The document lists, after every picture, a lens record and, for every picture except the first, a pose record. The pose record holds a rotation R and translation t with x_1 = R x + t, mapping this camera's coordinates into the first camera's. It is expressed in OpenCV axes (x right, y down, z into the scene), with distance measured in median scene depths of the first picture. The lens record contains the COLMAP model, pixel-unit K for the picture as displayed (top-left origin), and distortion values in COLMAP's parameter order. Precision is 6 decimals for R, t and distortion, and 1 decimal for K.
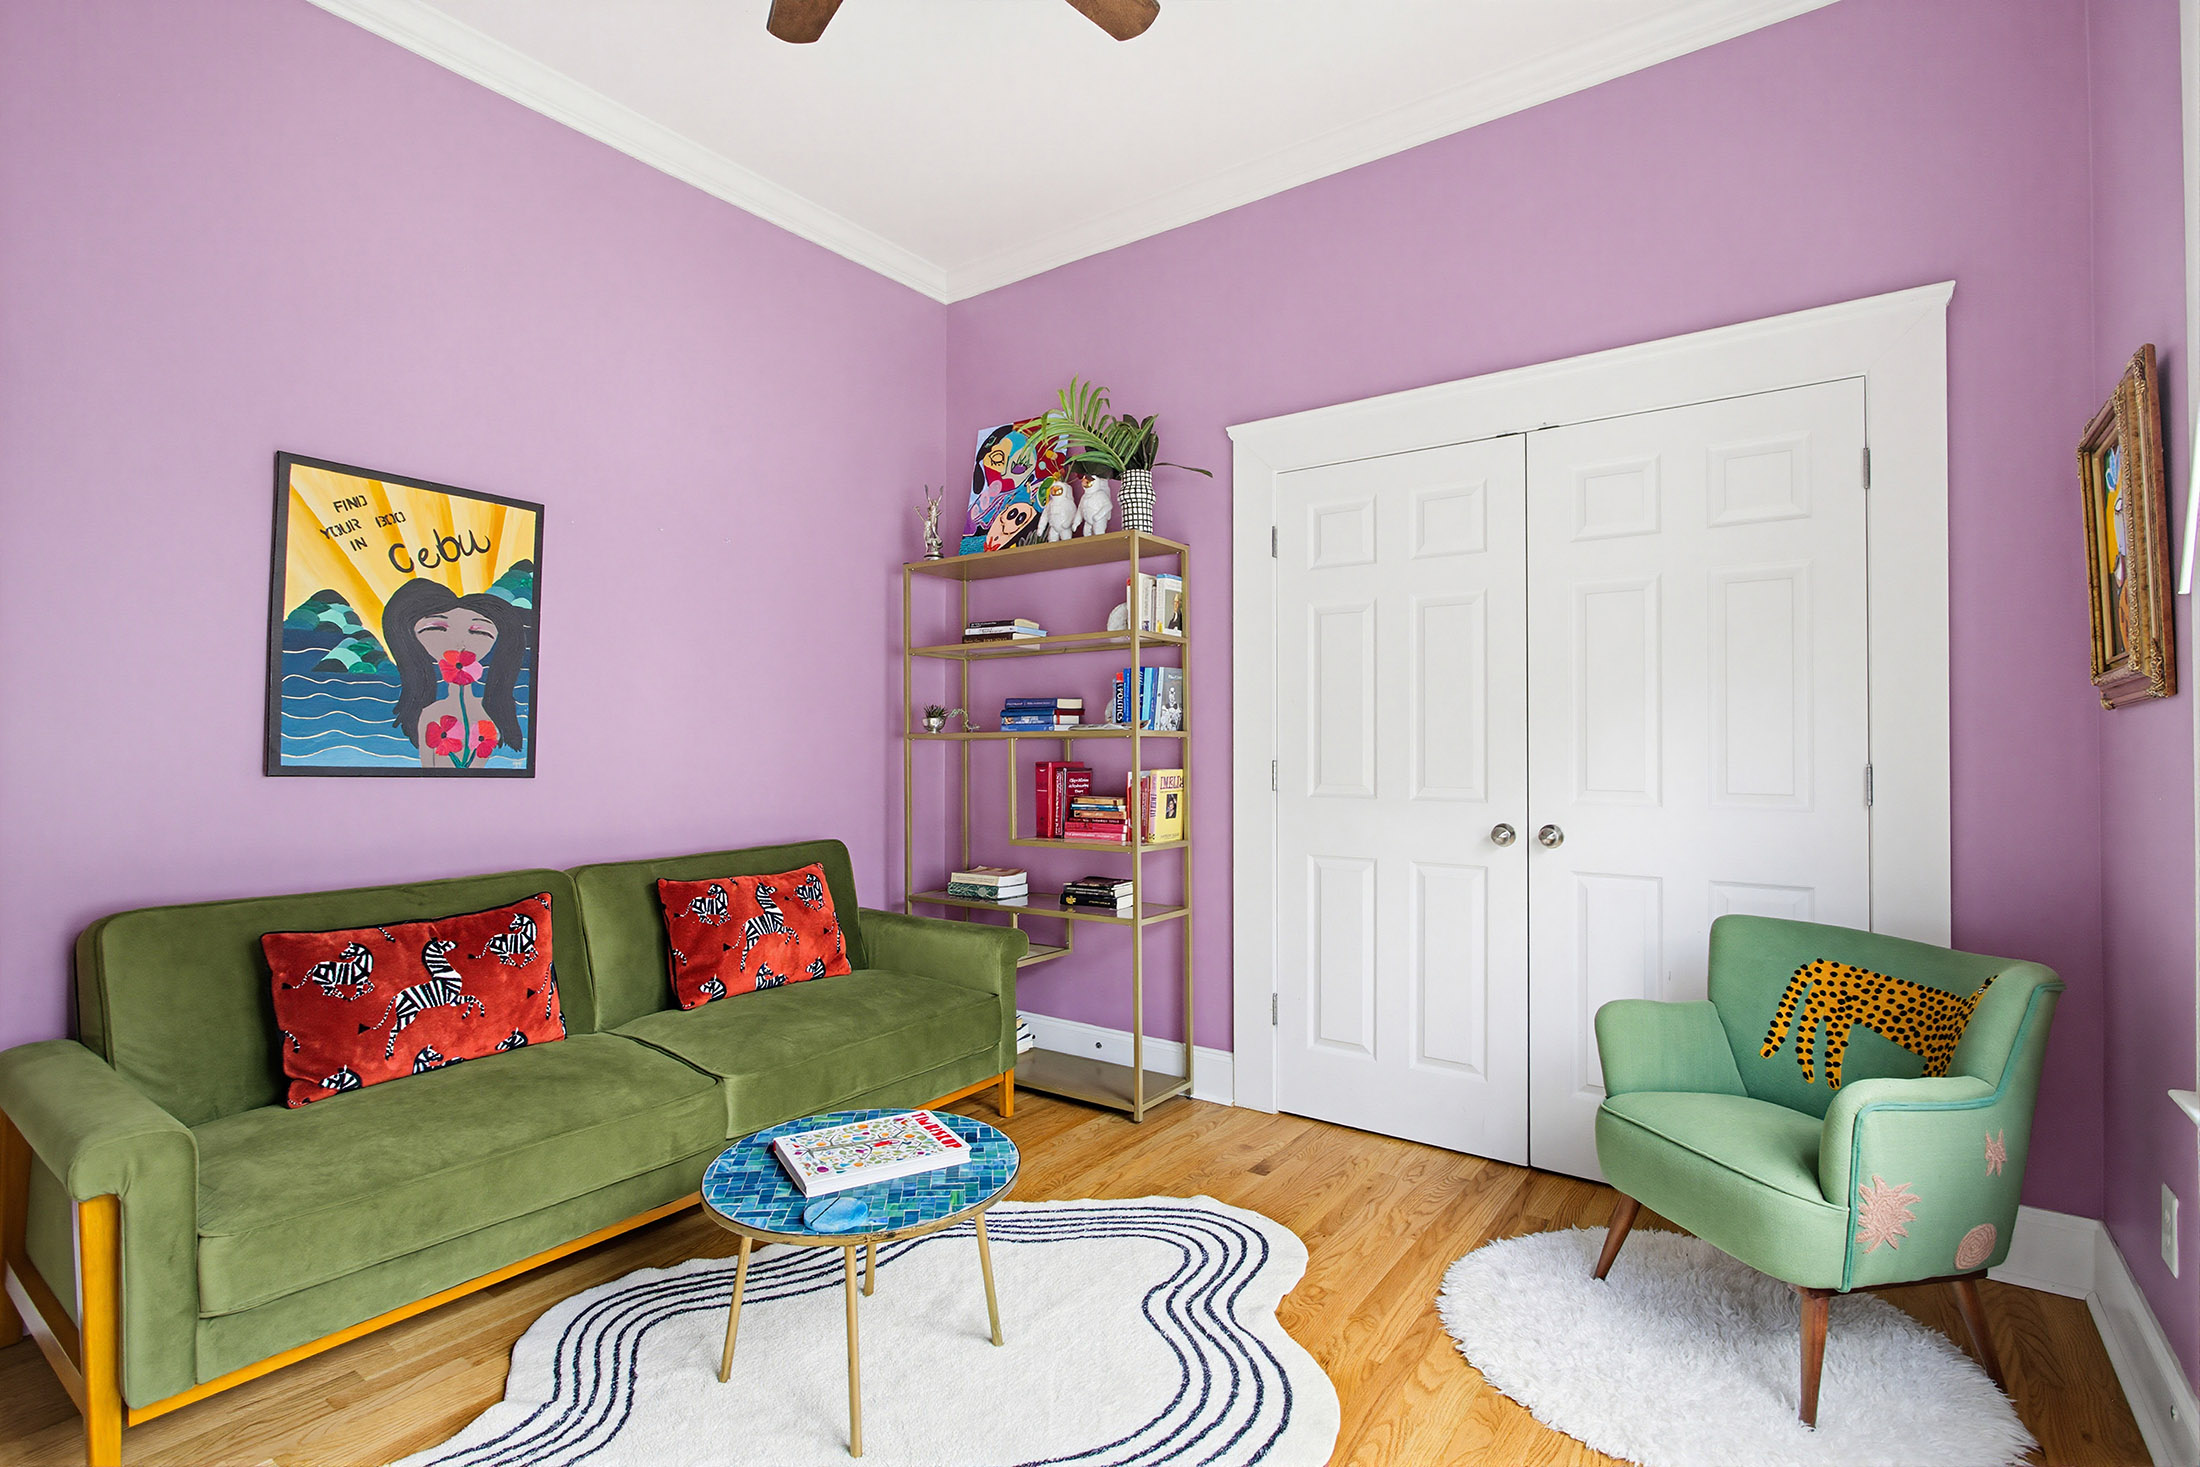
lens RADIAL K [[1048.9, 0, 1096.4], [0, 1048.9, 732.6], [0, 0, 1]] dist [-0.014567, 0.001186]
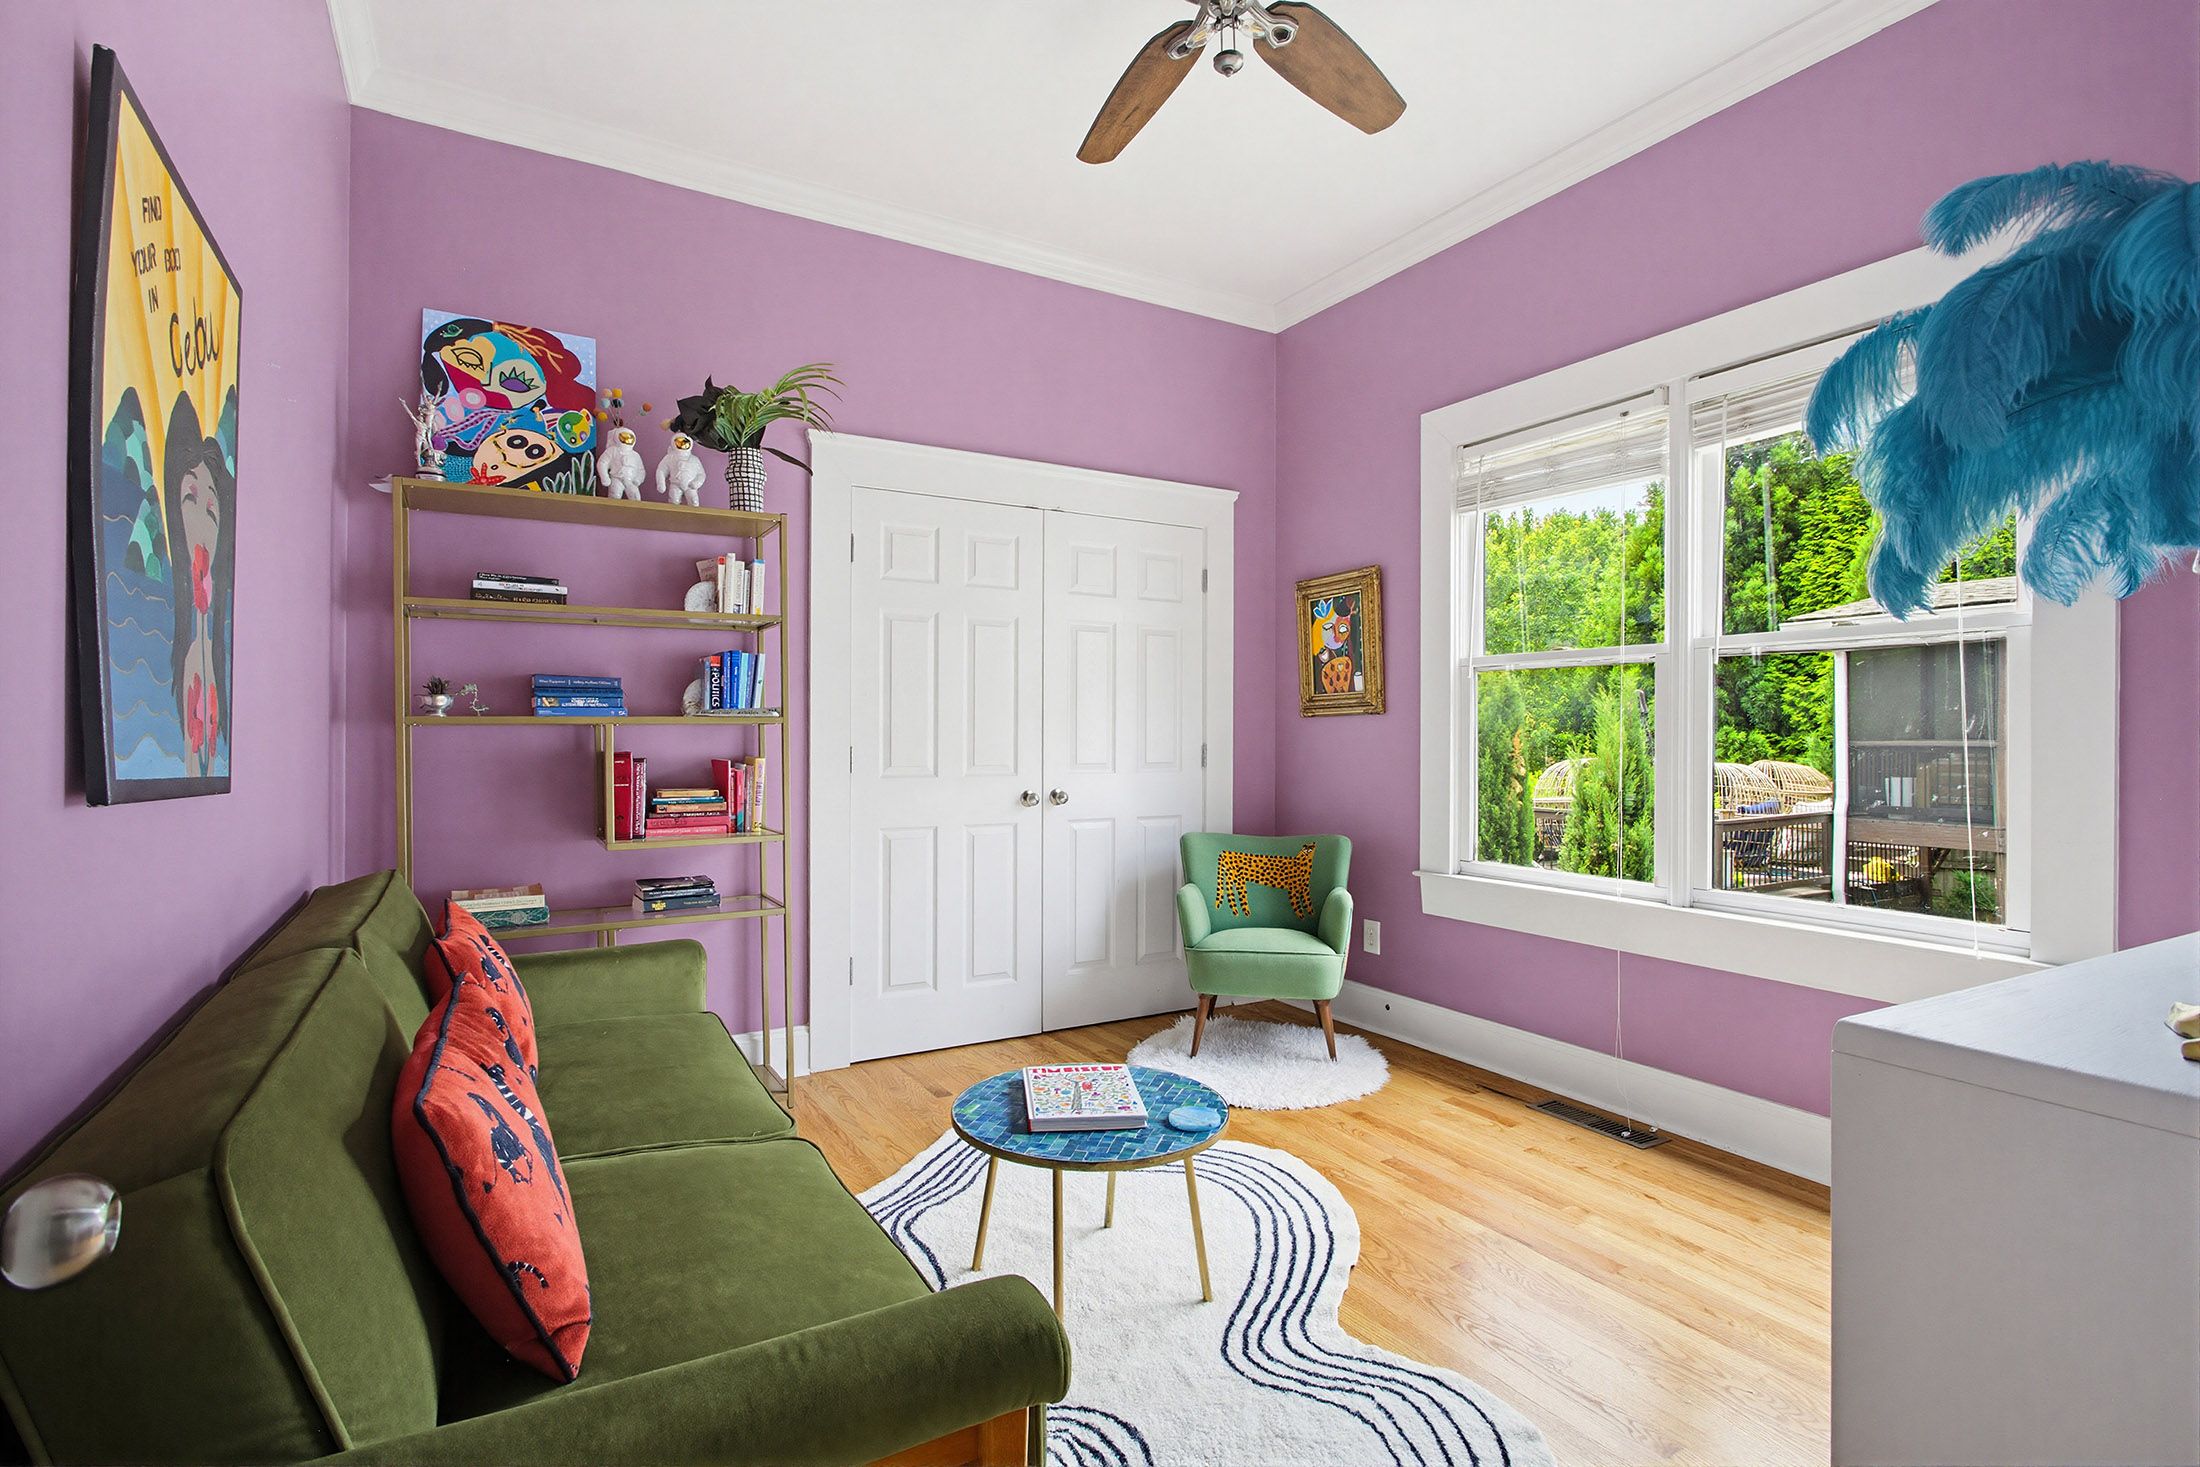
lens RADIAL K [[1048.9, 0, 1090.3], [0, 1048.9, 736.5], [0, 0, 1]] dist [-0.014567, 0.001186]
pose [[0.400806, -0.002337, 0.916160, -0.693917], [-0.012520, 0.999889, 0.008028, 0.003605], [-0.916078, -0.014689, 0.400732, 0.308626]]
